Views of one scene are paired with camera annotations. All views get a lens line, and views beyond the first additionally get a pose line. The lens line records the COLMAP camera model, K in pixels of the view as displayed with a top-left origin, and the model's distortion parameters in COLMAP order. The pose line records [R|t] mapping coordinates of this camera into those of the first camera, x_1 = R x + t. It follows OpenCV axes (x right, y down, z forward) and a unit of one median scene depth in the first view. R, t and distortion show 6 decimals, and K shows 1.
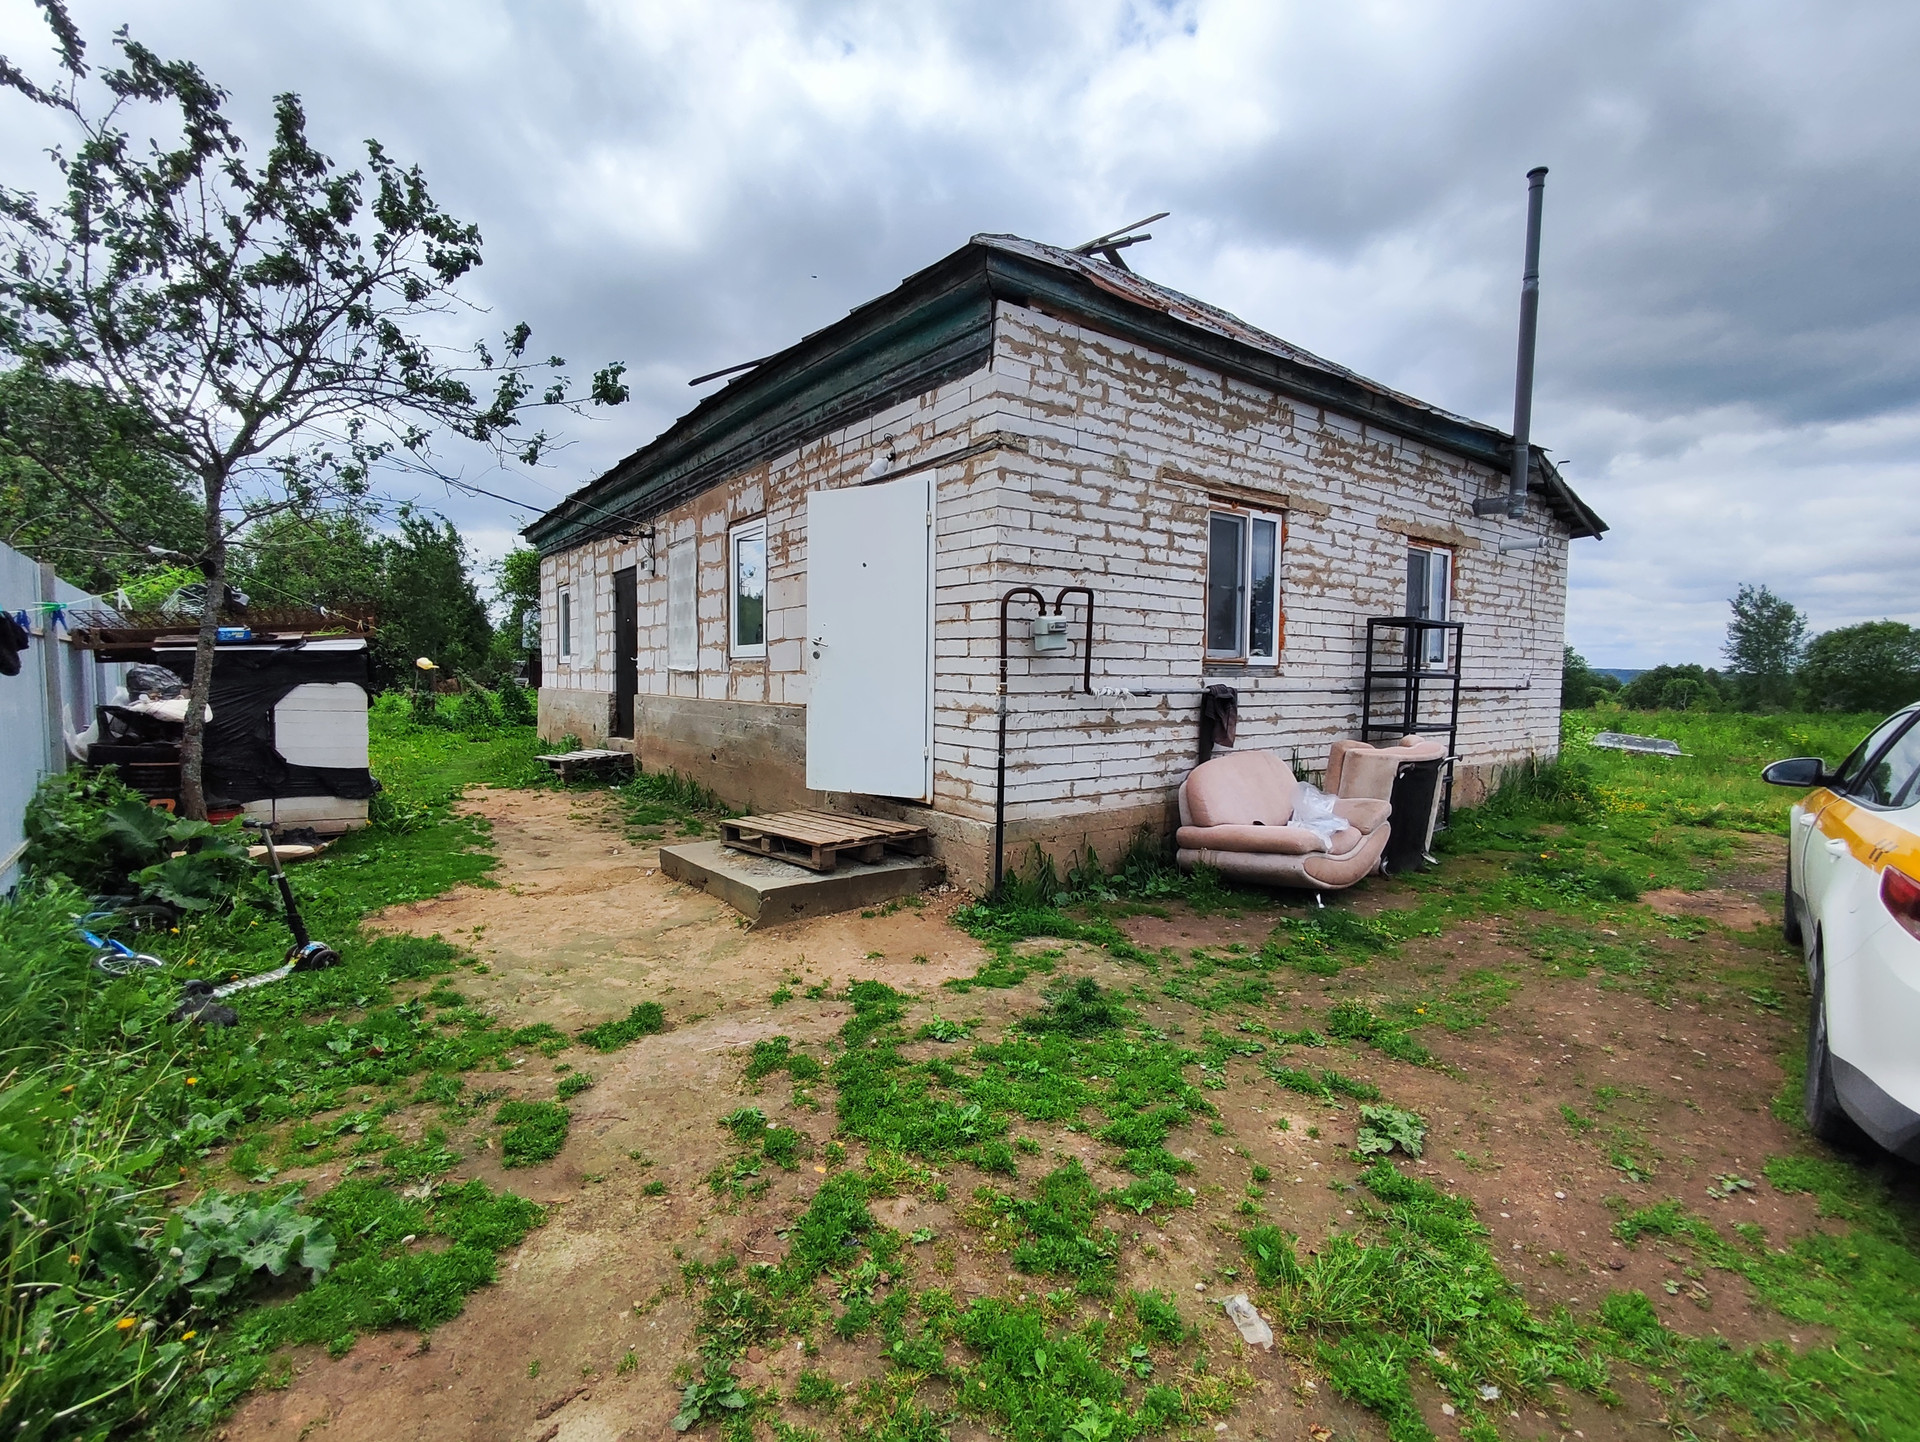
lens RADIAL K [[867.6, 0, 950.1], [0, 867.6, 723.9], [0, 0, 1]] dist [-0.006398, -0.000074]
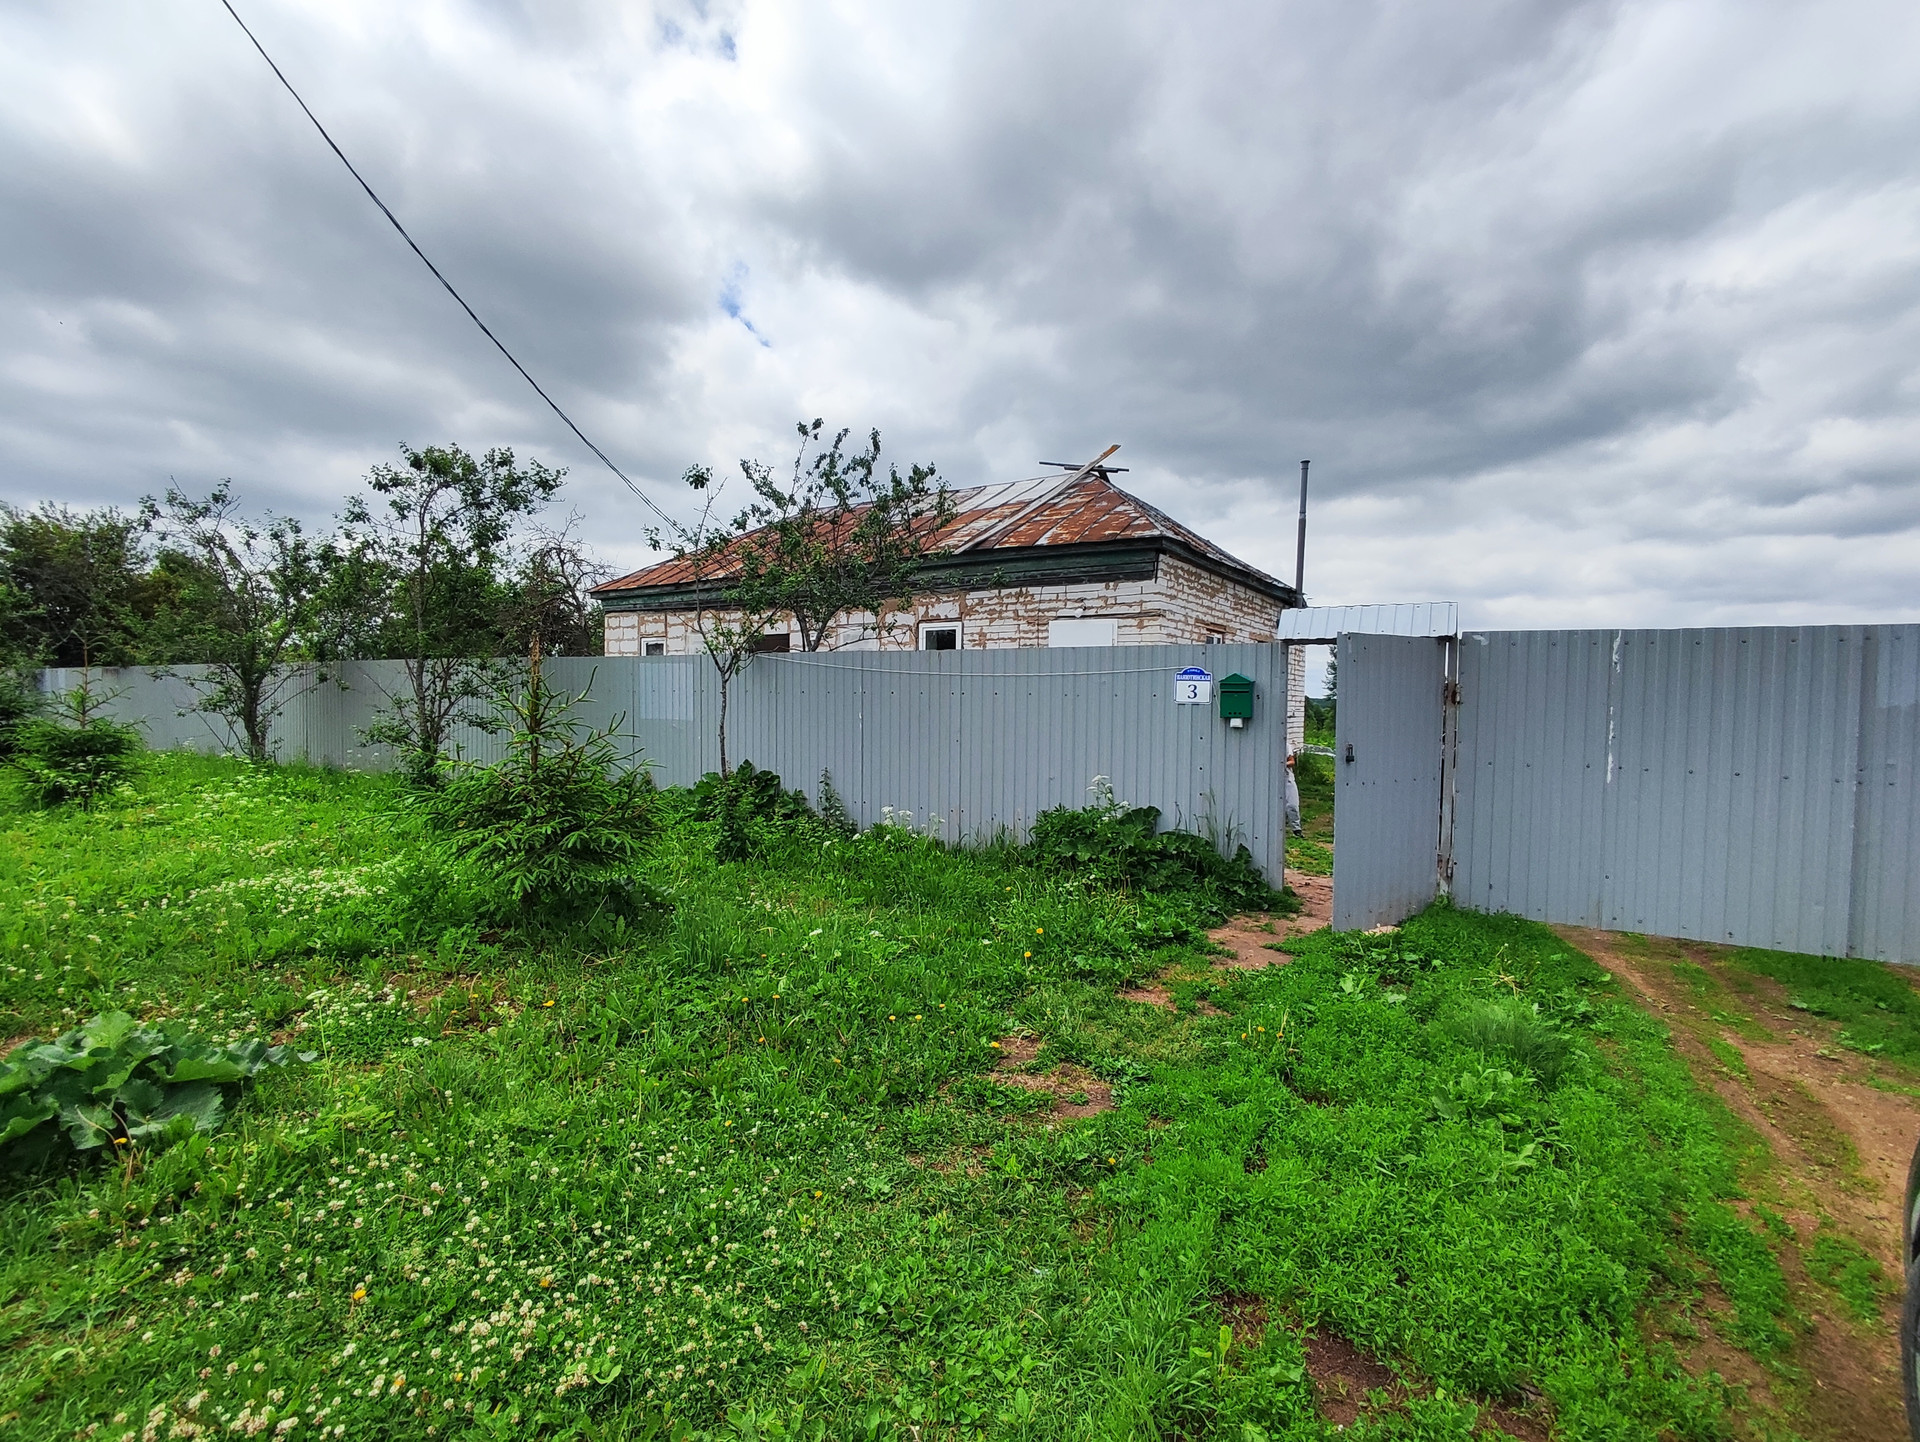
lens RADIAL K [[867.6, 0, 950.1], [0, 867.6, 723.9], [0, 0, 1]] dist [-0.006398, -0.000074]
pose [[0.944652, -0.004934, 0.328036, -0.854469], [0.013382, 0.999634, -0.023499, 0.011331], [-0.327800, 0.026588, 0.944373, -0.690907]]
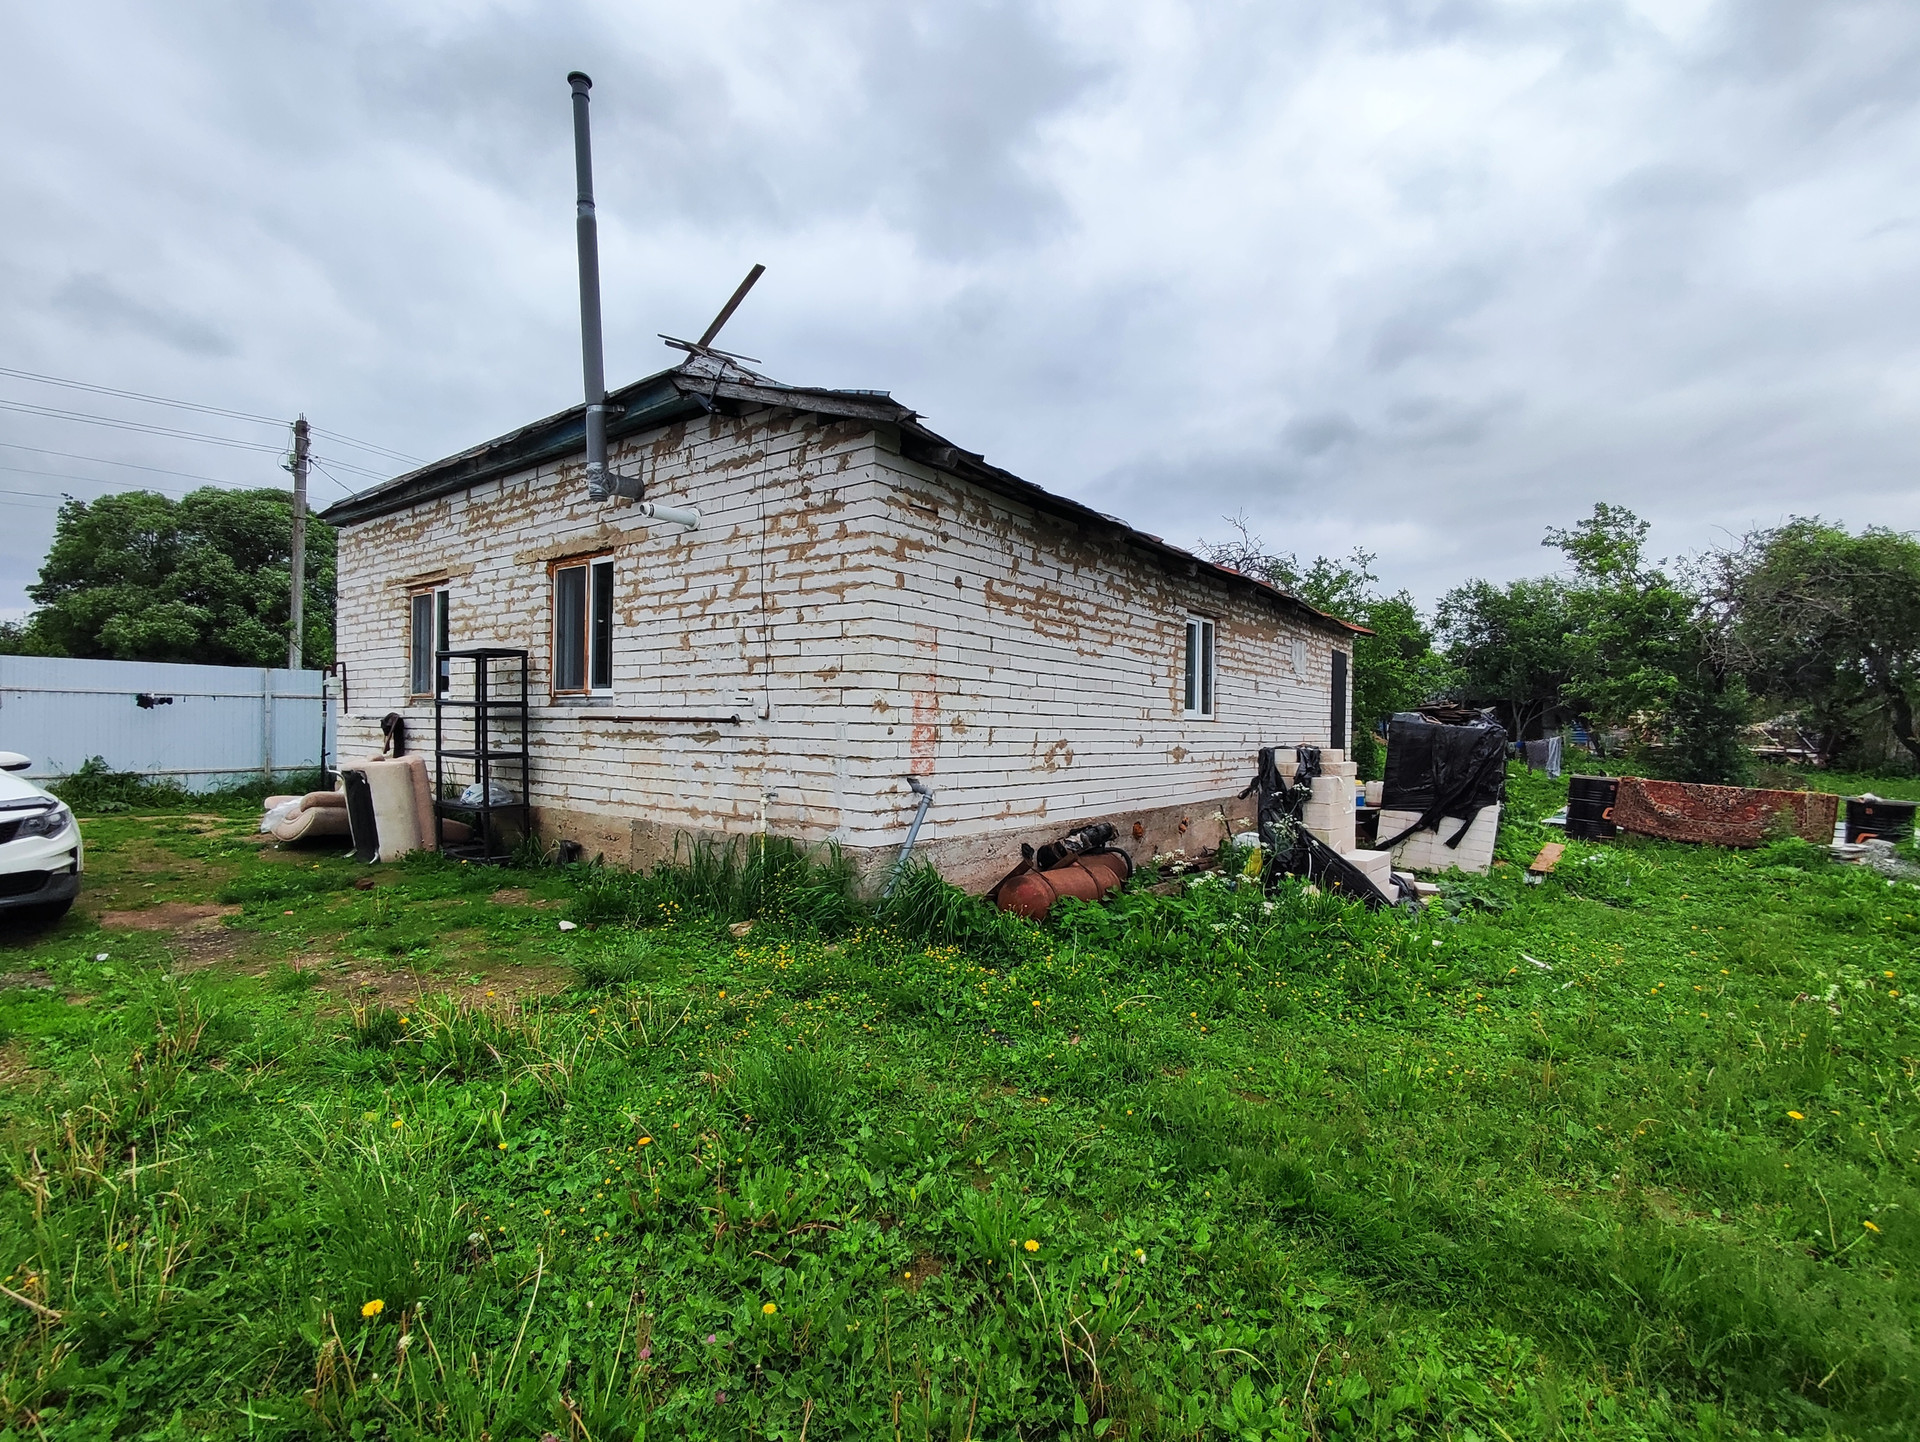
lens RADIAL K [[867.6, 0, 950.1], [0, 867.6, 723.9], [0, 0, 1]] dist [-0.006398, -0.000074]
pose [[0.295937, 0.000162, -0.955207, 1.714619], [-0.059090, 0.998088, -0.018137, -0.047215], [0.953378, 0.061811, 0.295381, 1.246611]]
